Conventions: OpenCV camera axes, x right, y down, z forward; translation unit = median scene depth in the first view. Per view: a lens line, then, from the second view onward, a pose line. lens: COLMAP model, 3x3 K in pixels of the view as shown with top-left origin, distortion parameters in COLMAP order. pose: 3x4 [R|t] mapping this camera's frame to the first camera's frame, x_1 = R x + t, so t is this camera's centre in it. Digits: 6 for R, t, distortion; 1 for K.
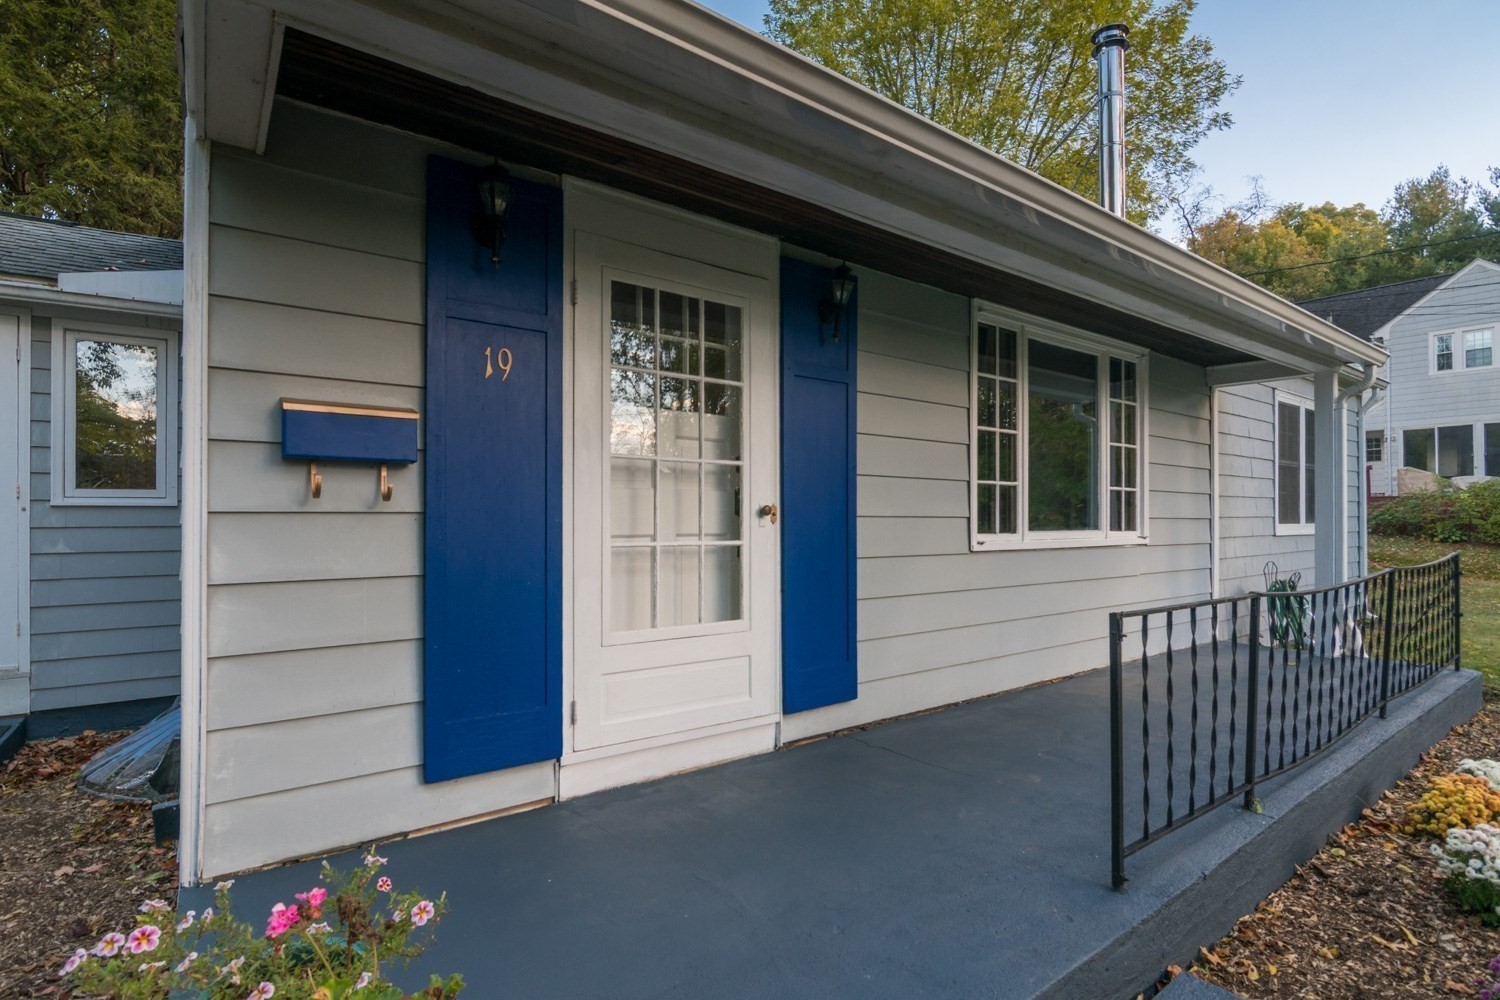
lens RADIAL K [[731.7, 0, 749.2], [0, 731.7, 503.5], [0, 0, 1]] dist [-0.004565, -0.000020]
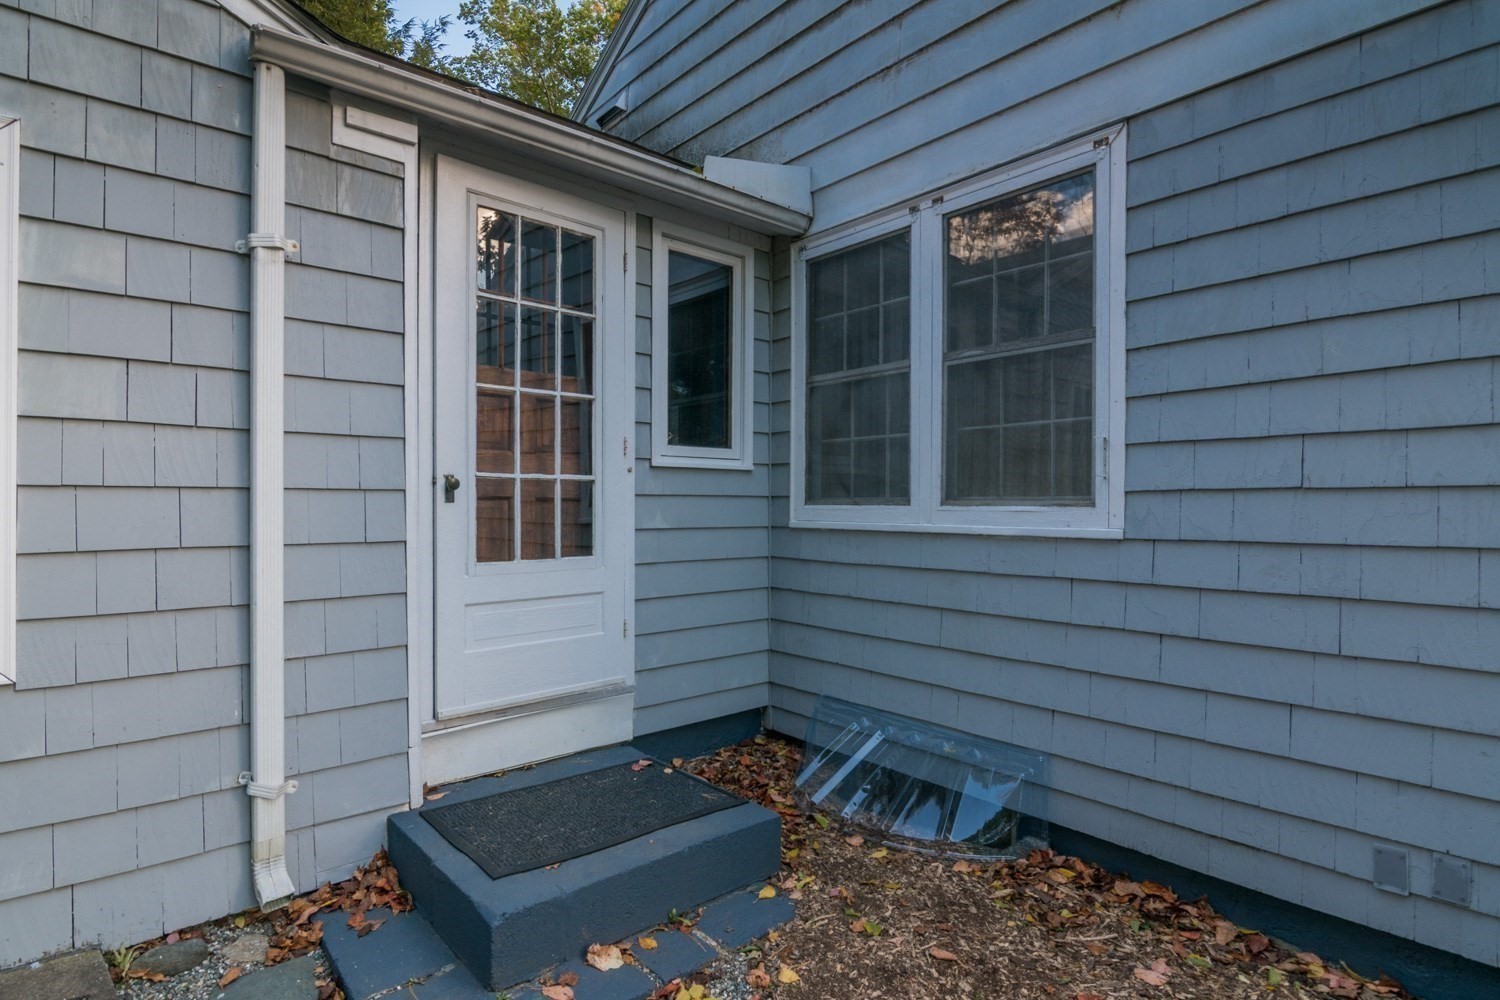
lens RADIAL K [[773.1, 0, 762.4], [0, 773.1, 504.6], [0, 0, 1]] dist [-0.002644, 0.000681]
pose [[0.995388, 0.009103, 0.095494, -0.777683], [-0.010568, 0.999834, 0.014848, 0.025204], [-0.095343, -0.015788, 0.995319, 0.157237]]
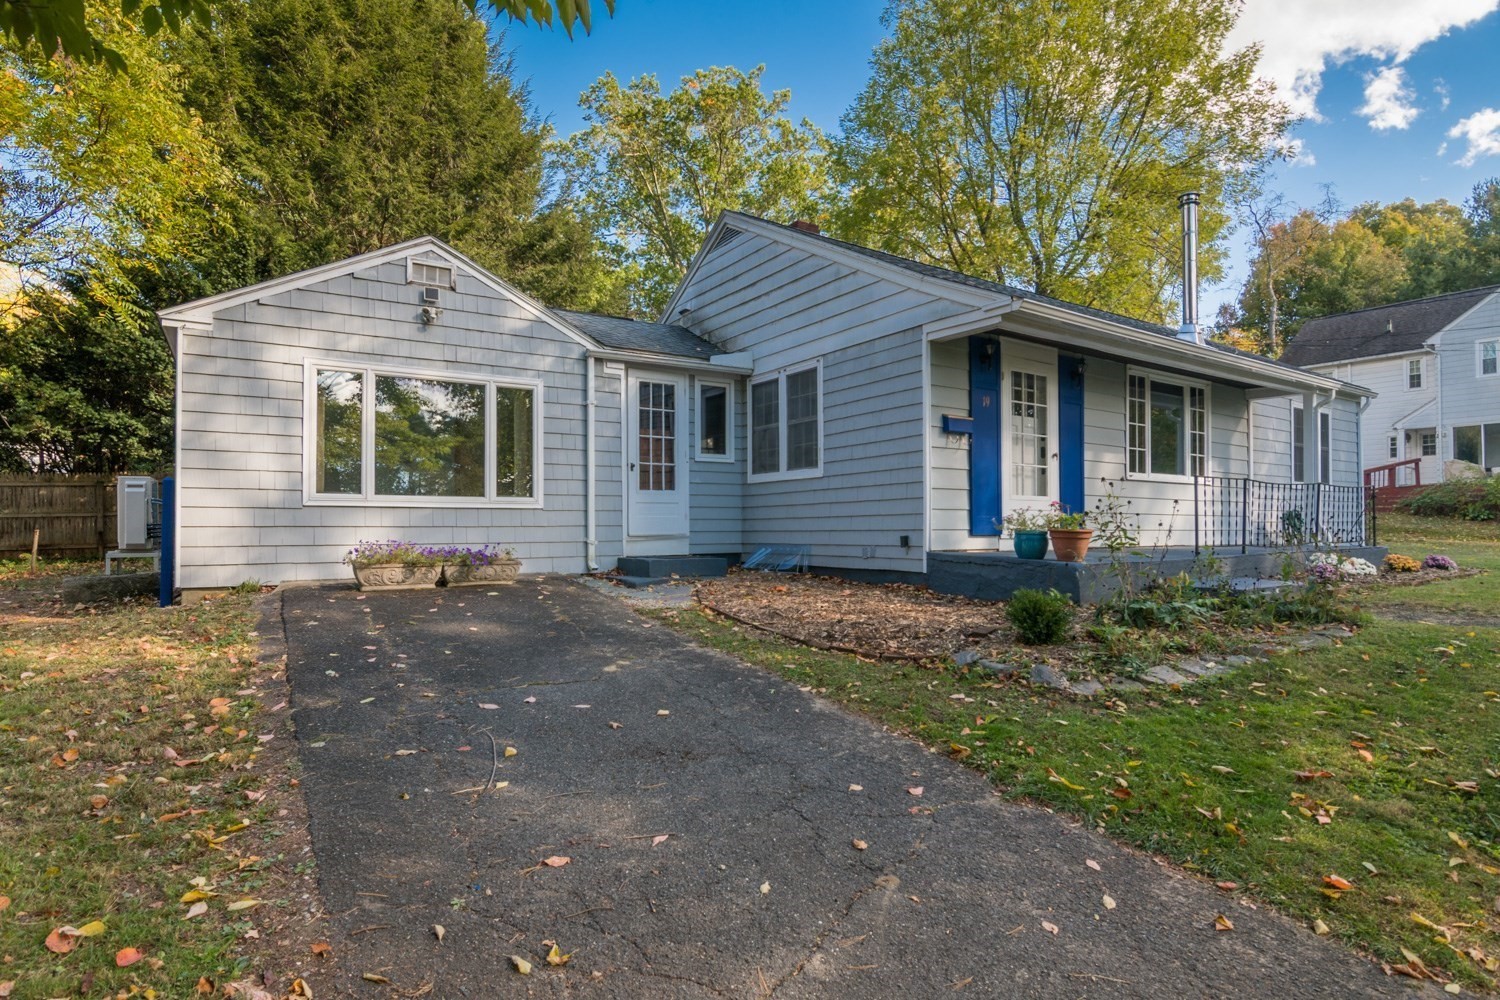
lens RADIAL K [[773.1, 0, 748.7], [0, 773.1, 507.5], [0, 0, 1]] dist [-0.002644, 0.000681]
pose [[0.998700, -0.000393, -0.050970, -0.573804], [0.000175, 0.999991, -0.004264, 0.129093], [0.050971, 0.004249, 0.998691, -1.108073]]
